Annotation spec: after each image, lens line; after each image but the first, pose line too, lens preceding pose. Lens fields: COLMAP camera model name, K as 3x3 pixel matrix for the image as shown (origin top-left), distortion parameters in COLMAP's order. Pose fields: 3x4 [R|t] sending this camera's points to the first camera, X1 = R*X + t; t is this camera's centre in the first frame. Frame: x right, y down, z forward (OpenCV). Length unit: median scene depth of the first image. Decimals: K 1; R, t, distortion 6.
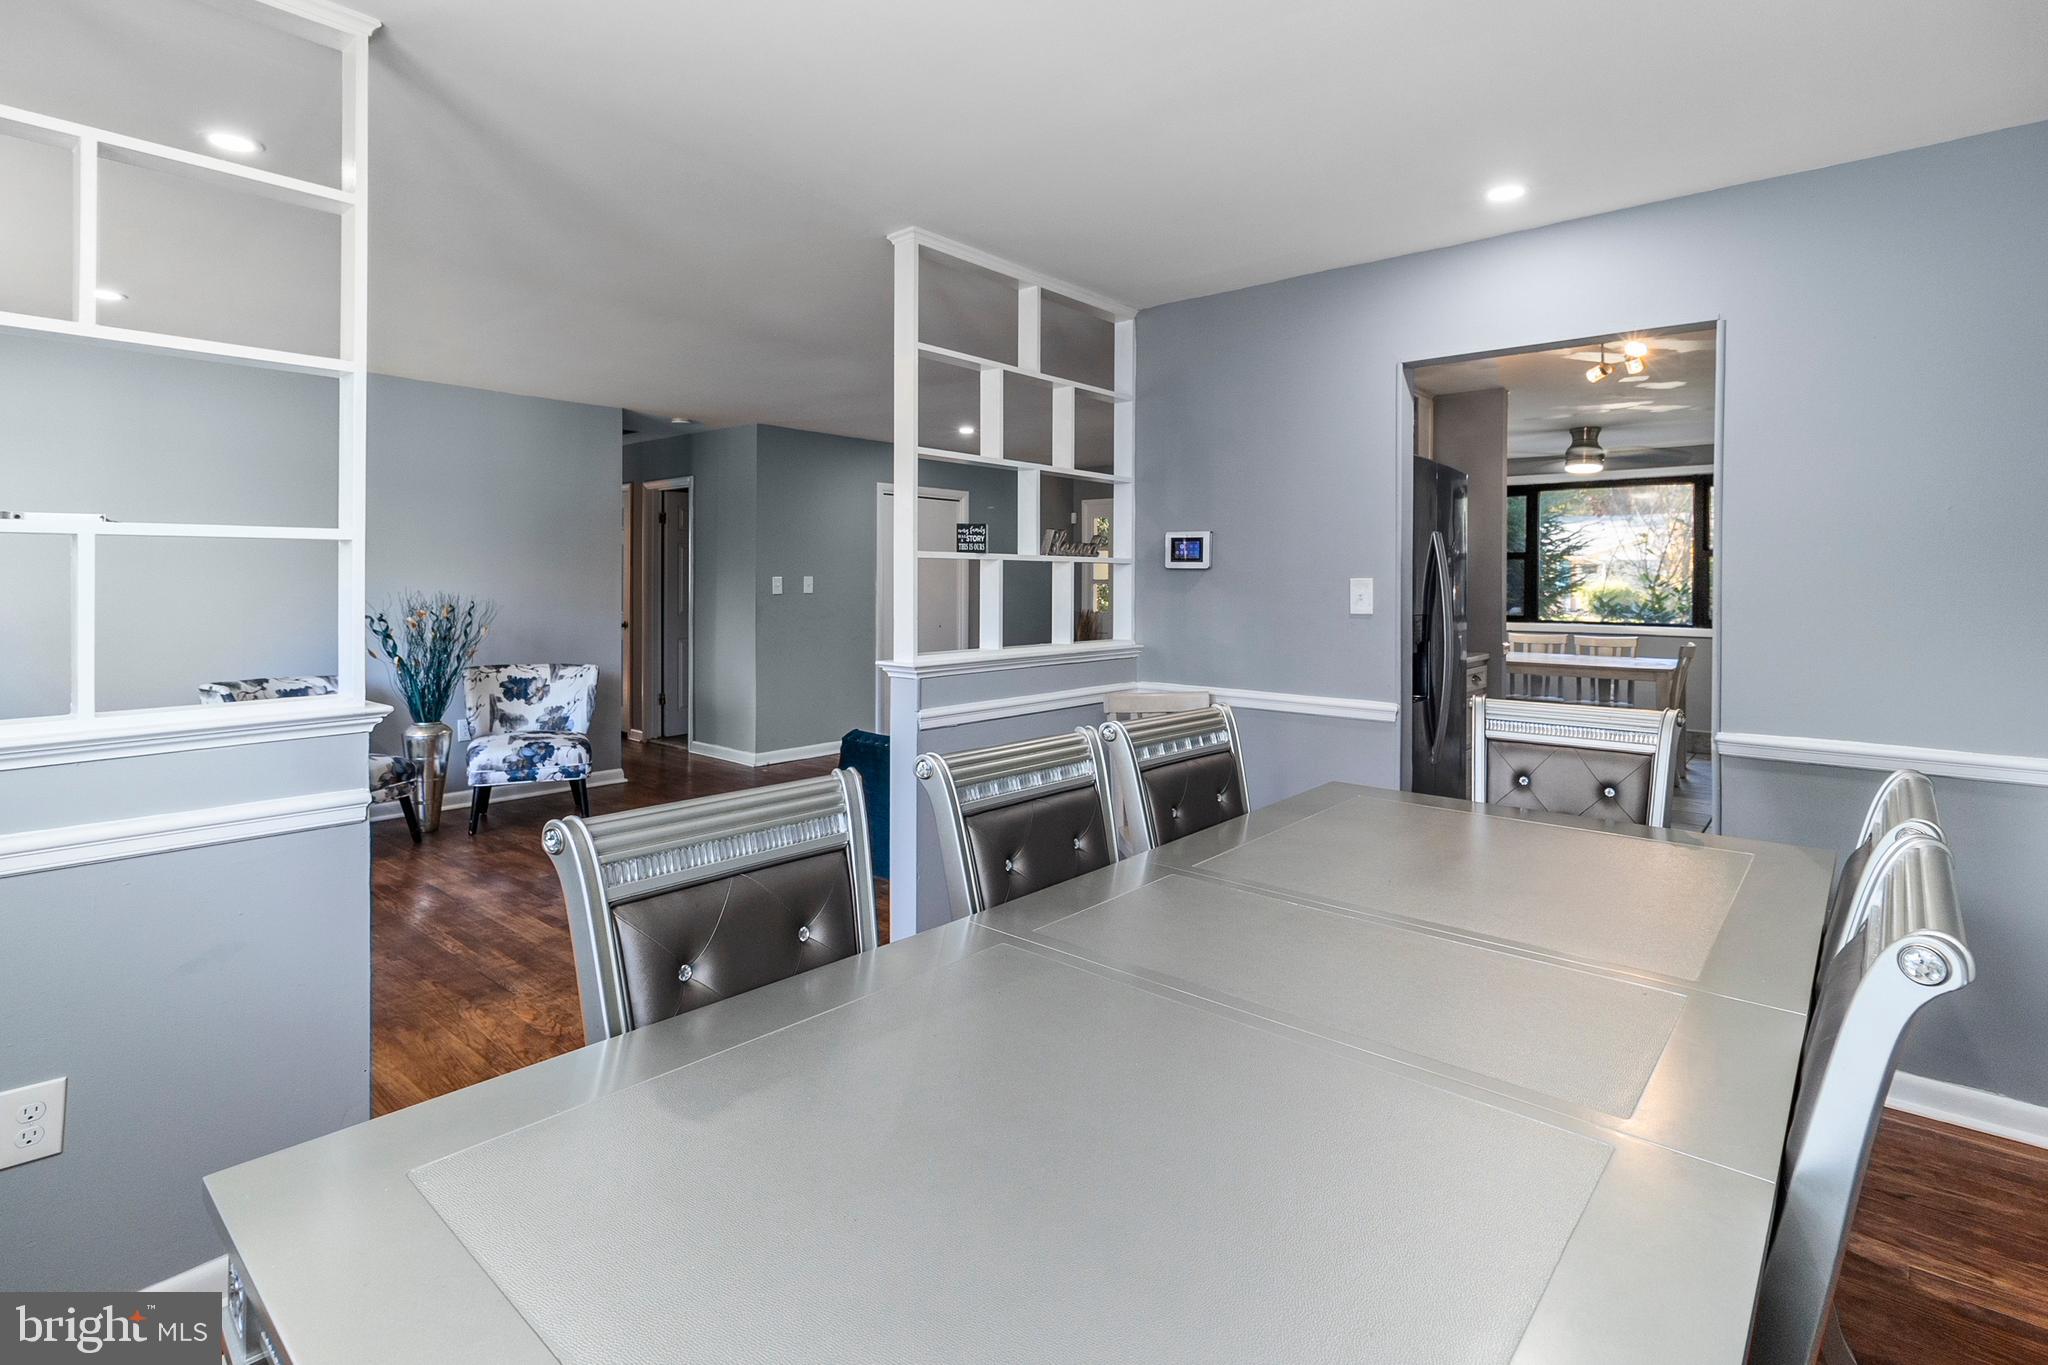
lens RADIAL K [[962.4, 0, 1014.3], [0, 962.4, 590.5], [0, 0, 1]] dist [-0.001504, 0.001110]
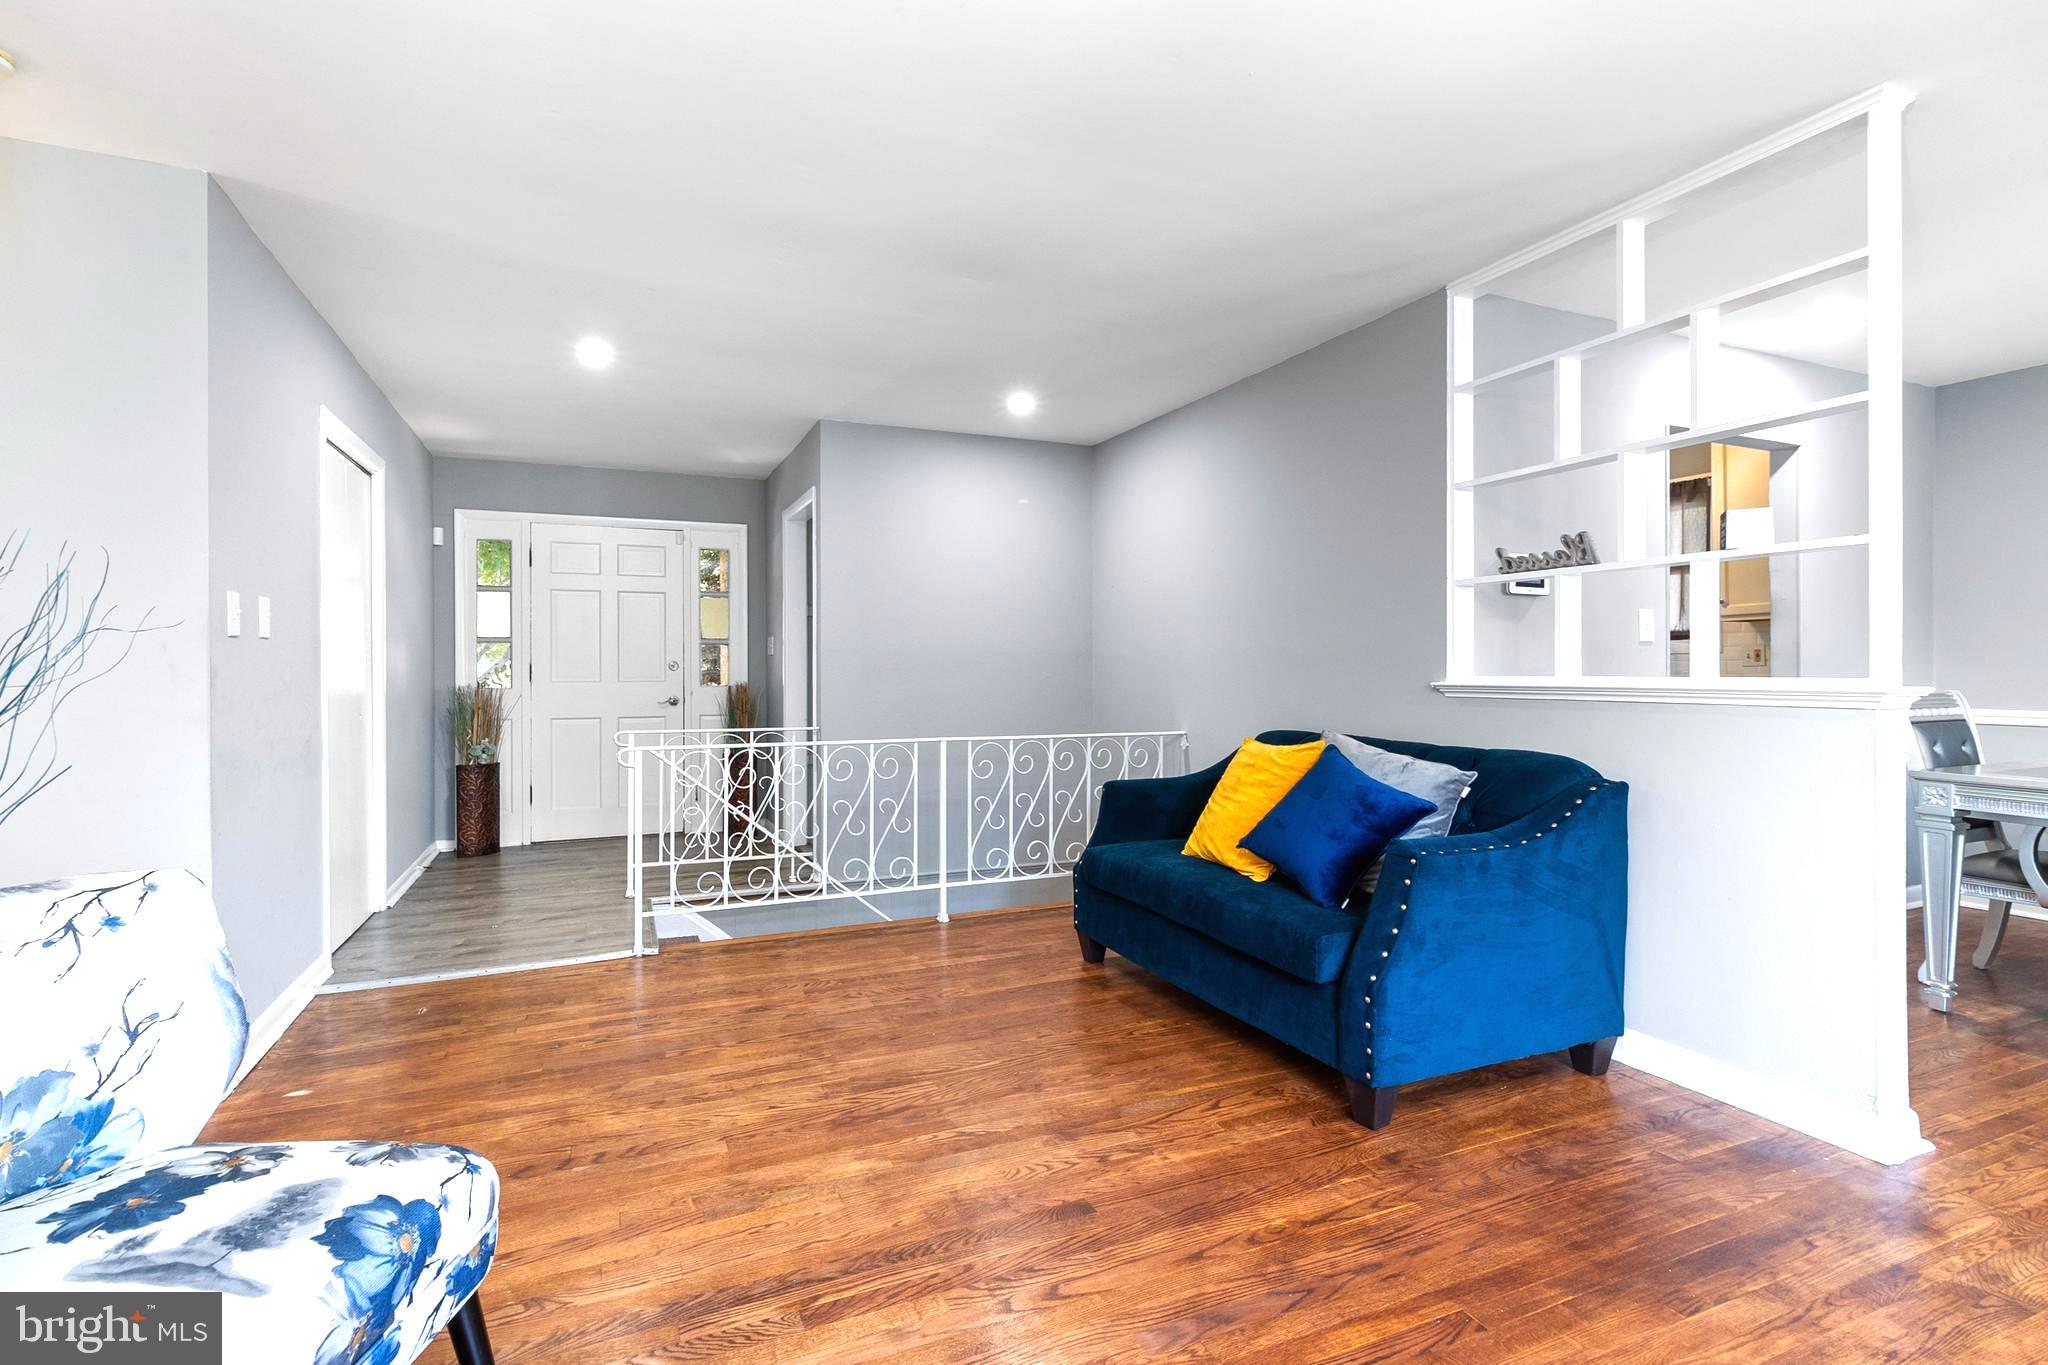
lens RADIAL K [[962.4, 0, 1015.0], [0, 962.4, 671.0], [0, 0, 1]] dist [-0.001504, 0.001110]
pose [[0.436669, -0.004852, 0.899609, -0.613932], [0.010707, 0.999943, 0.000196, 0.028870], [-0.899559, 0.009546, 0.436695, 0.737247]]
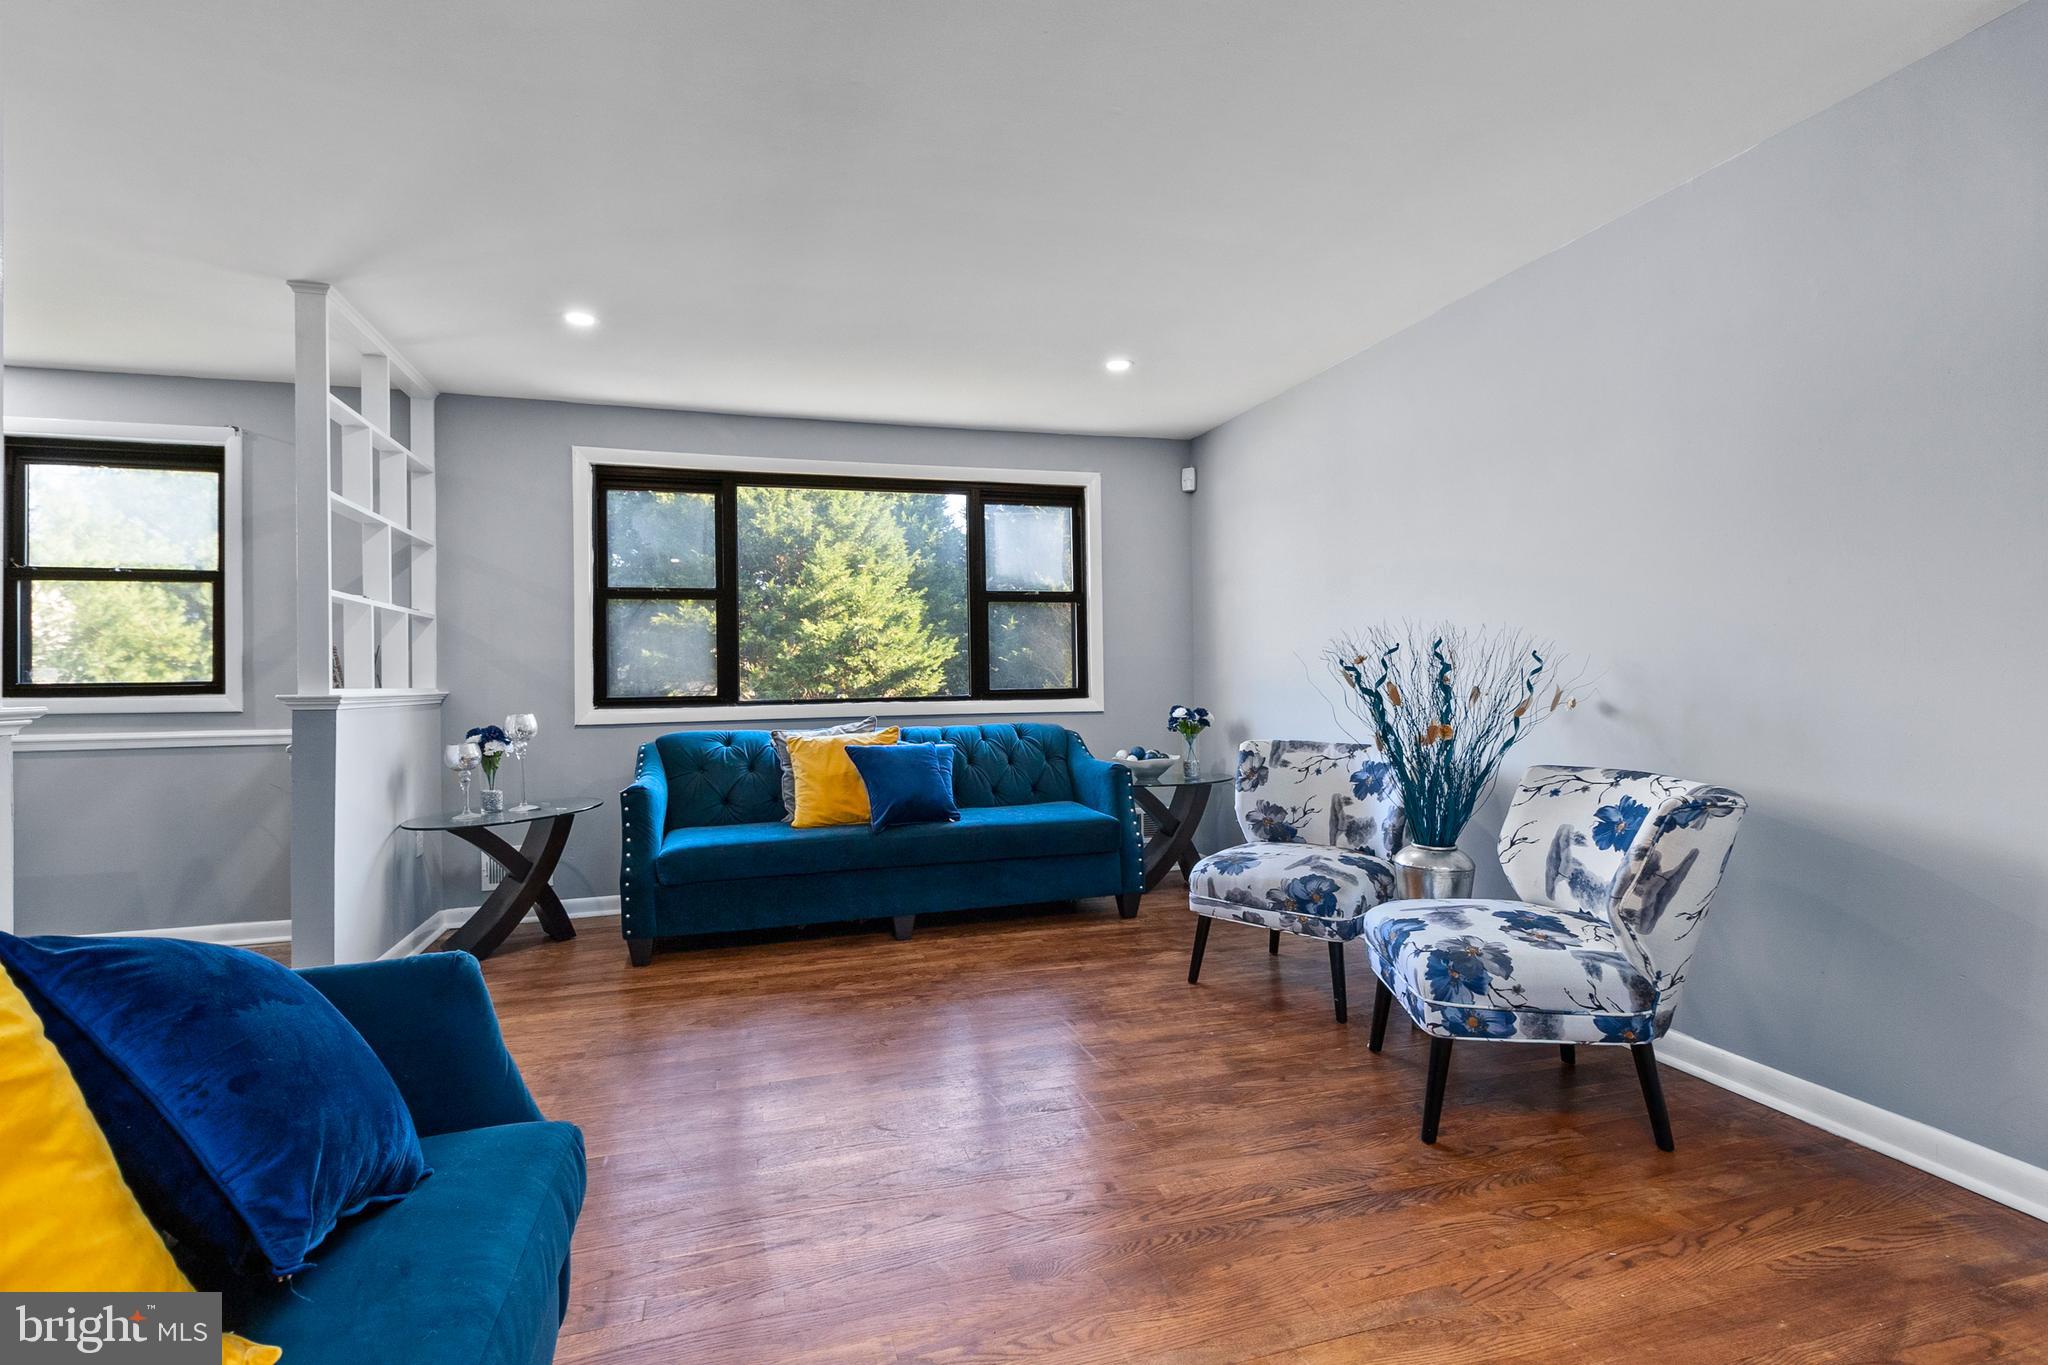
lens RADIAL K [[962.4, 0, 1025.6], [0, 962.4, 665.7], [0, 0, 1]] dist [-0.001504, 0.001110]
pose [[-0.532792, -0.005842, -0.846226, 0.024238], [0.005161, 0.999935, -0.010152, 0.030737], [0.846231, -0.009776, -0.532727, 1.063973]]
